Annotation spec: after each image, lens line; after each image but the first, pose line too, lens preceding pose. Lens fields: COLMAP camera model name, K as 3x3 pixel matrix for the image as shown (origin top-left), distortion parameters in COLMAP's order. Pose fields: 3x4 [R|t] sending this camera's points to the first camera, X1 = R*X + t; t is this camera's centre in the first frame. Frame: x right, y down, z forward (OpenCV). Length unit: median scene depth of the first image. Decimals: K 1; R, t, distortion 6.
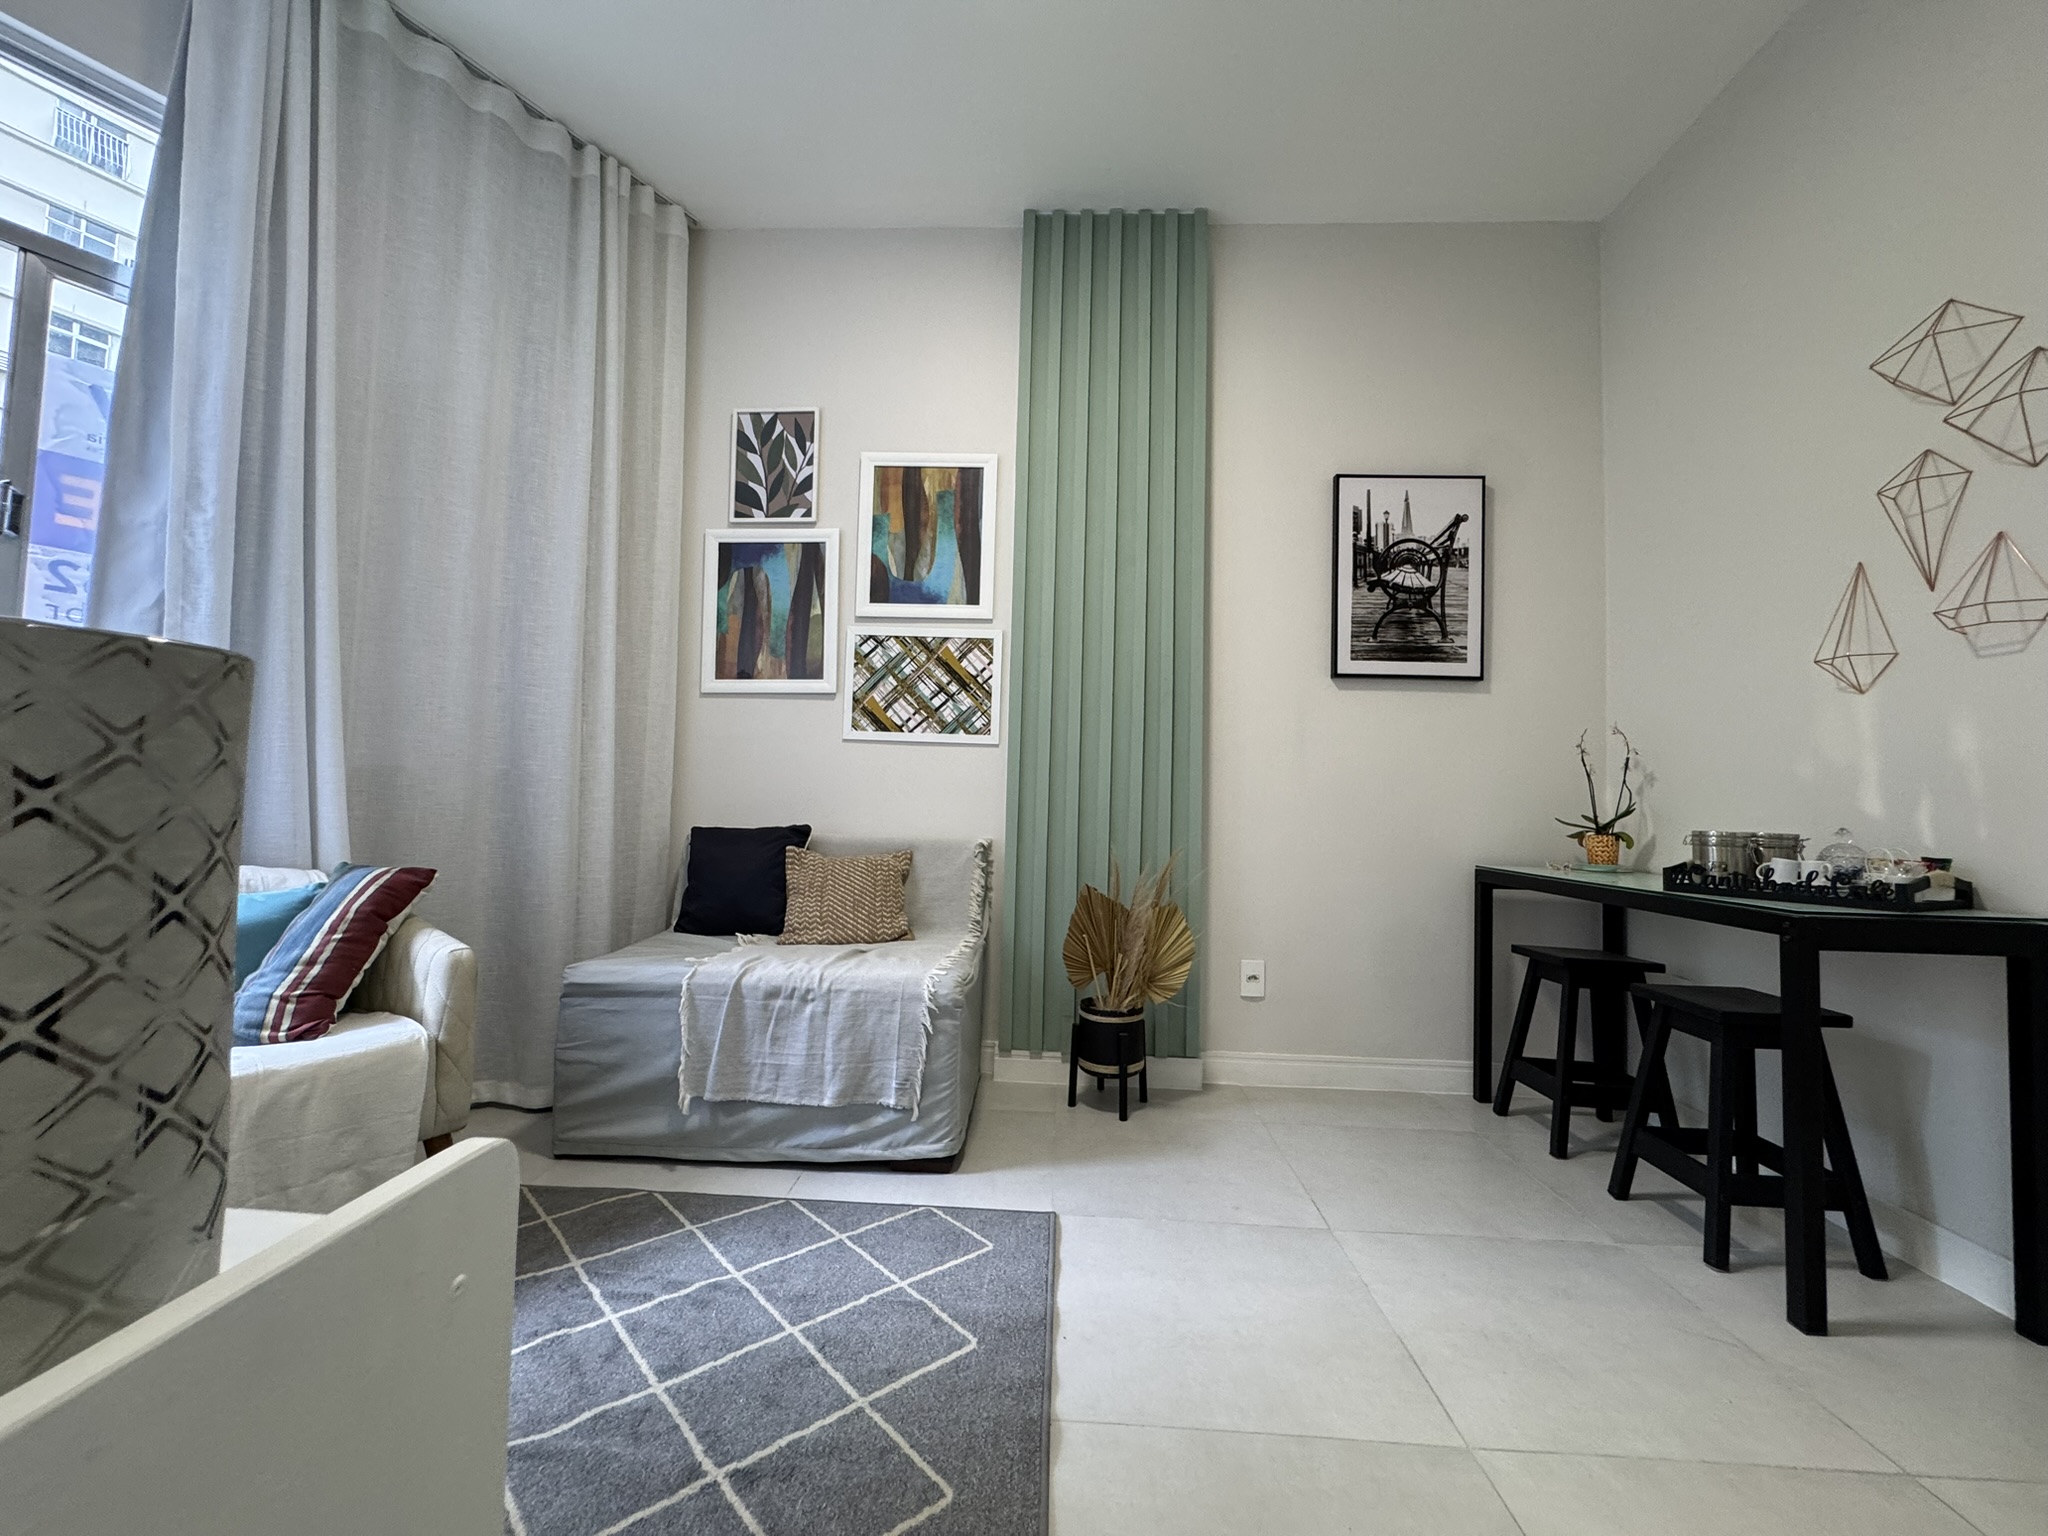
lens RADIAL K [[821.0, 0, 1021.1], [0, 821.0, 766.6], [0, 0, 1]] dist [-0.003313, 0.000143]
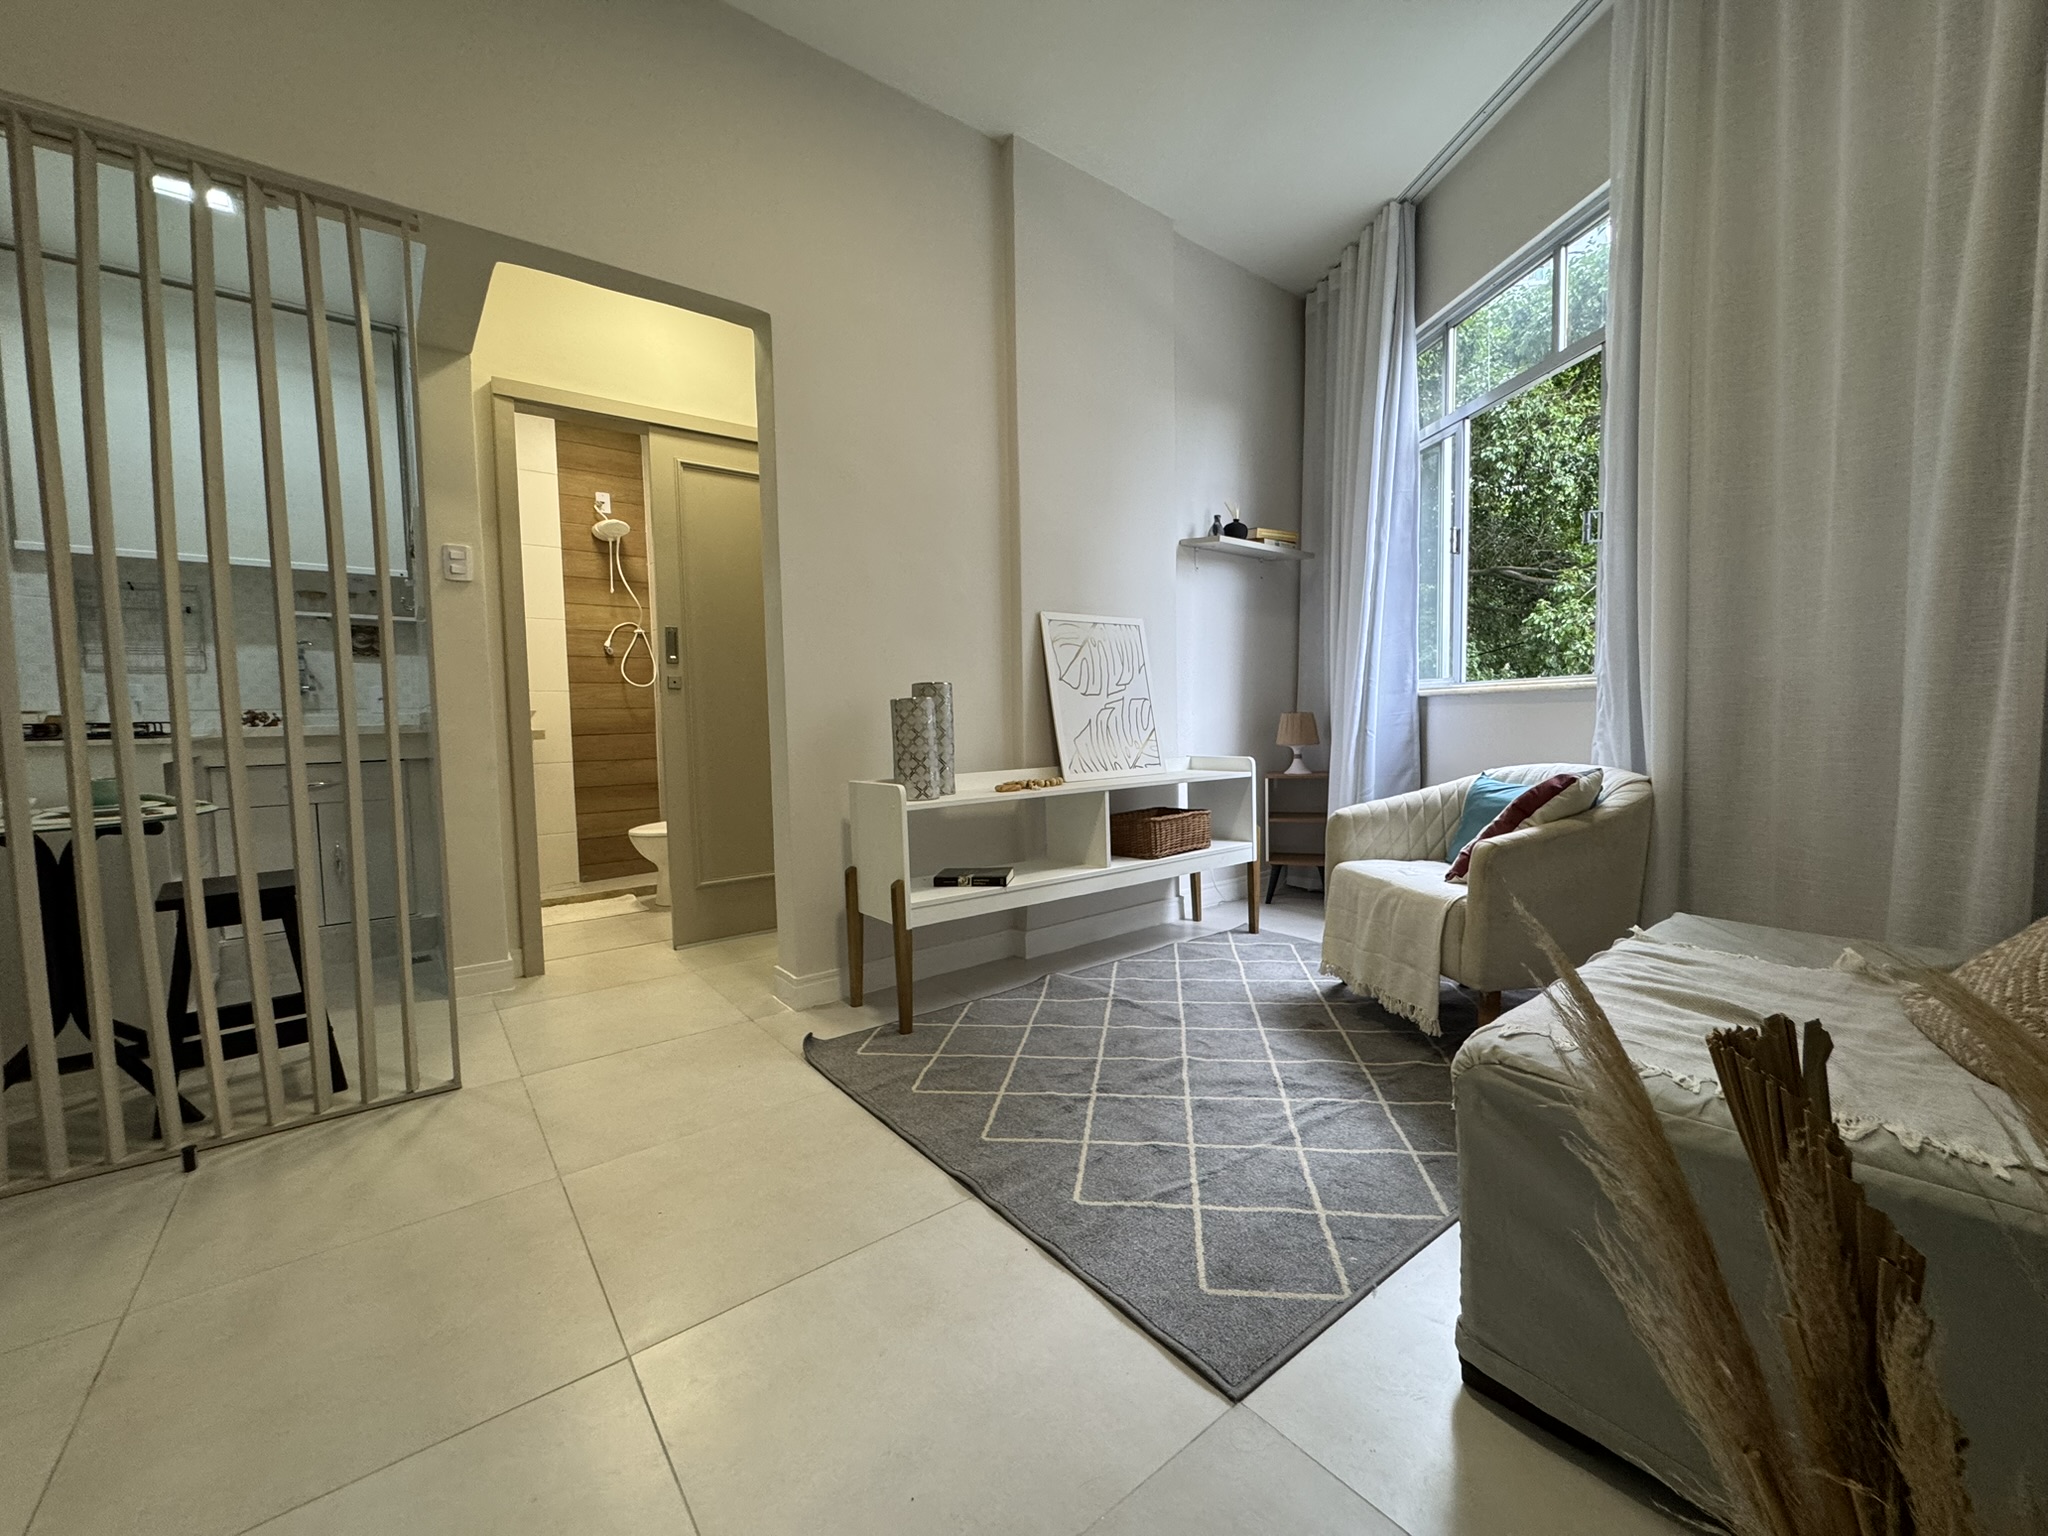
lens RADIAL K [[820.7, 0, 1023.3], [0, 820.7, 766.9], [0, 0, 1]] dist [-0.003359, 0.000070]
pose [[-0.759522, 0.032248, -0.649682, 0.338707], [0.032568, 0.999403, 0.011532, 0.048323], [0.649666, -0.012400, -0.760118, 0.869202]]
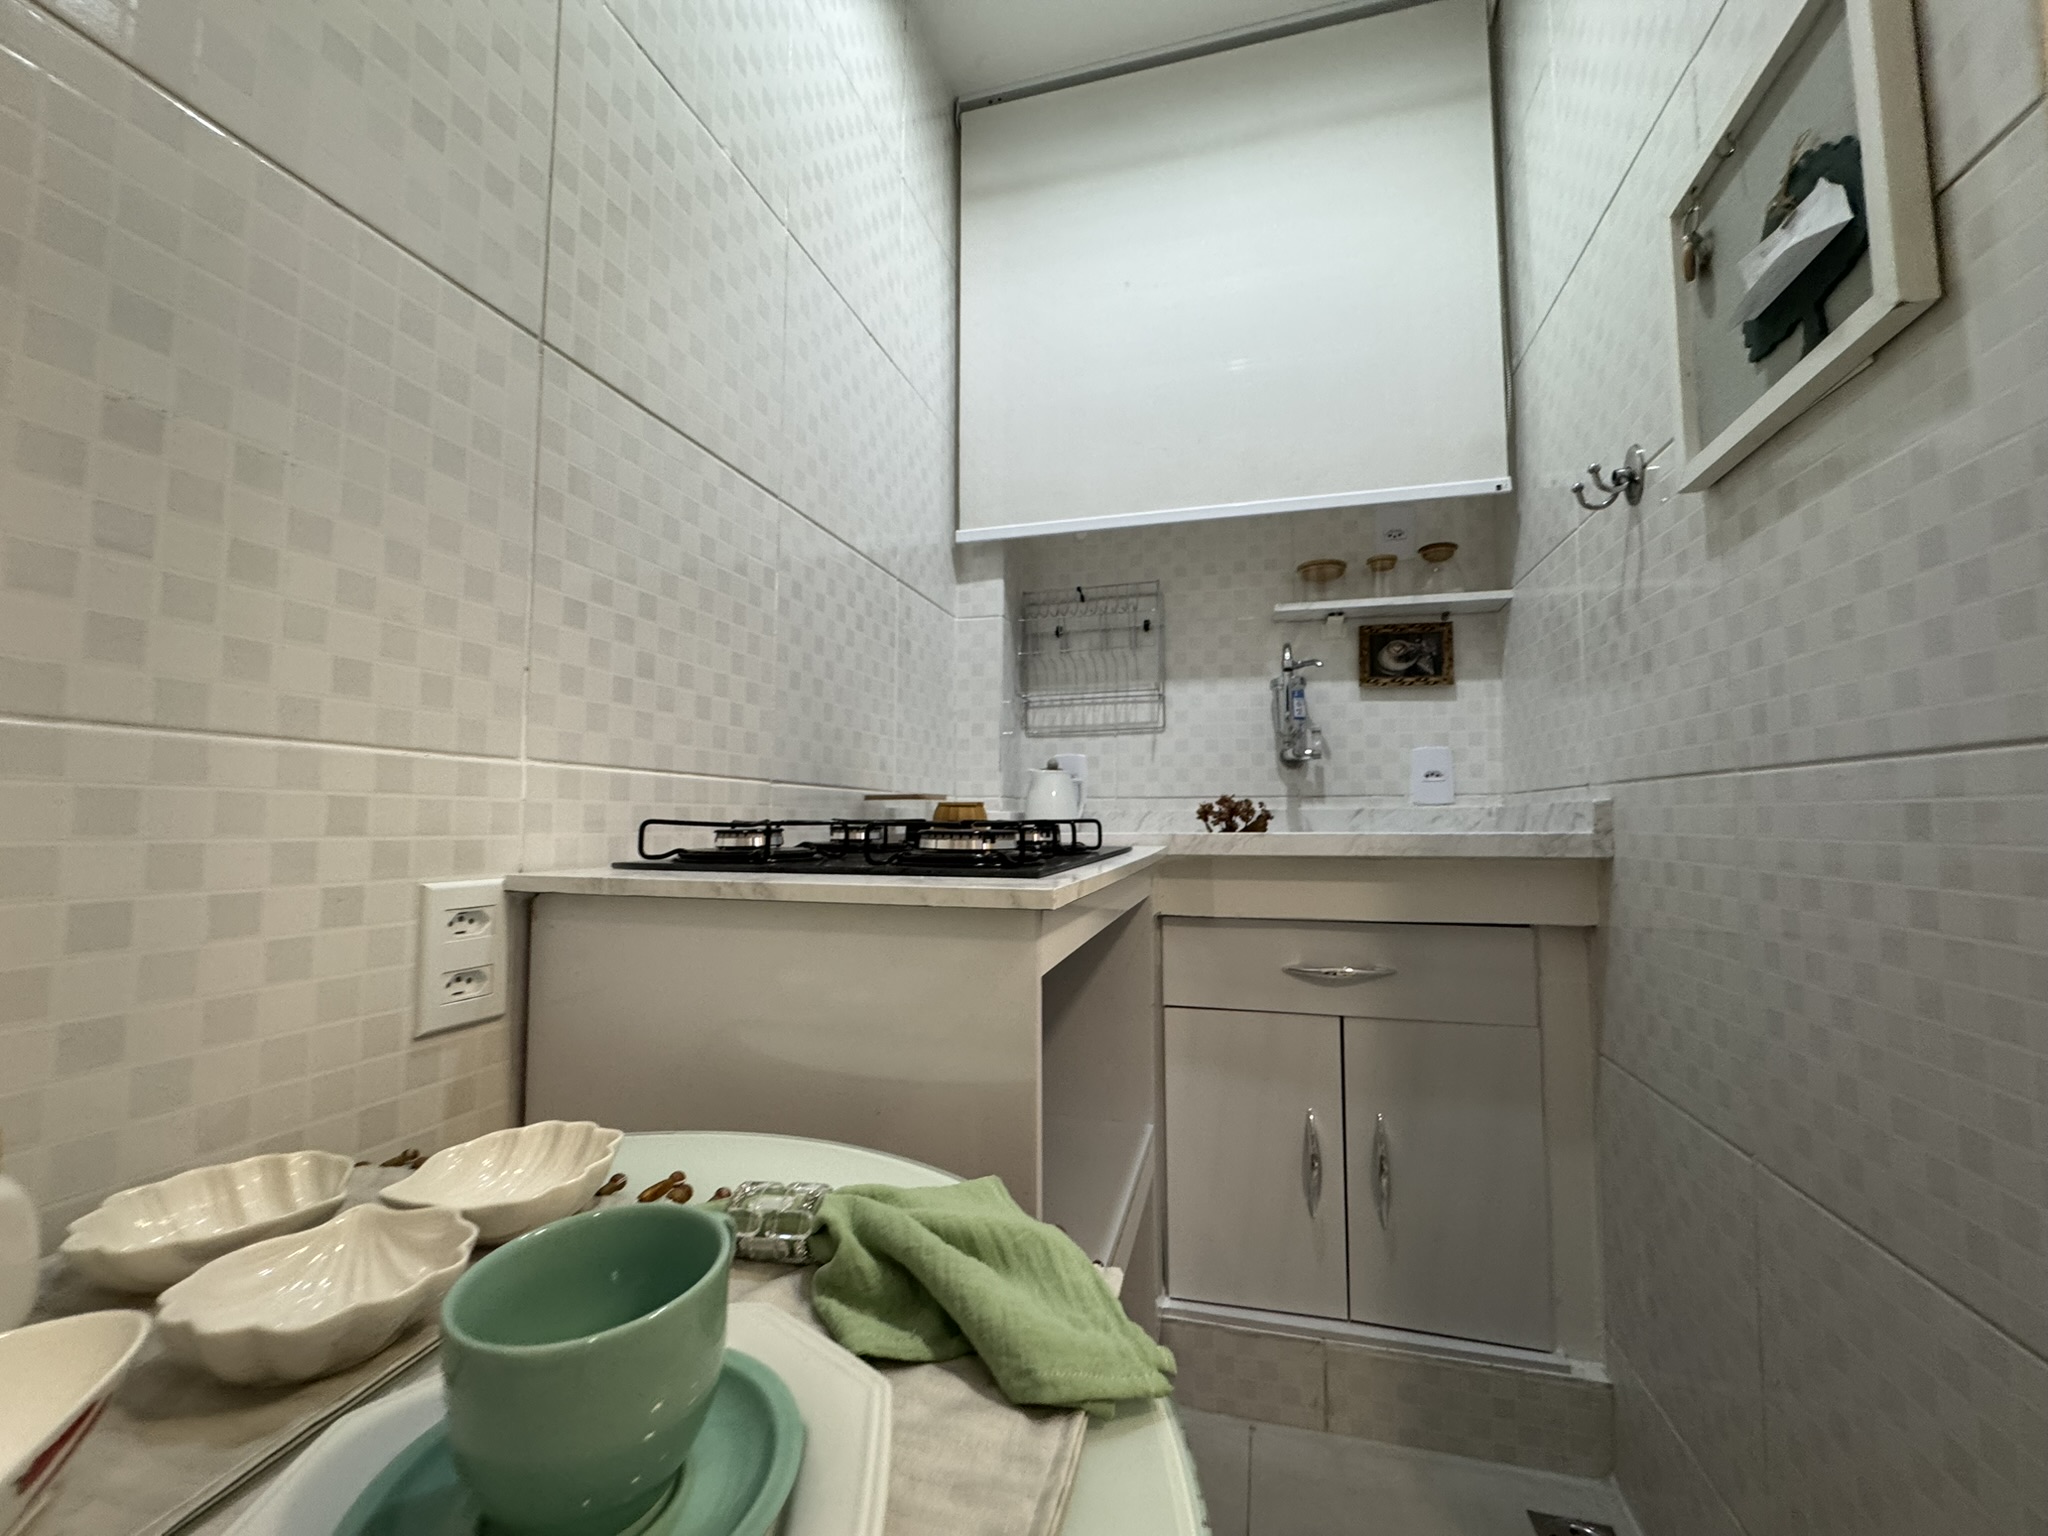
lens RADIAL K [[821.0, 0, 1021.1], [0, 821.0, 766.6], [0, 0, 1]] dist [-0.003313, 0.000143]
pose [[-0.971216, -0.006545, 0.238111, 0.412313], [-0.033130, 0.993618, -0.107819, -0.004812], [-0.235886, -0.112604, -0.965235, -0.070109]]
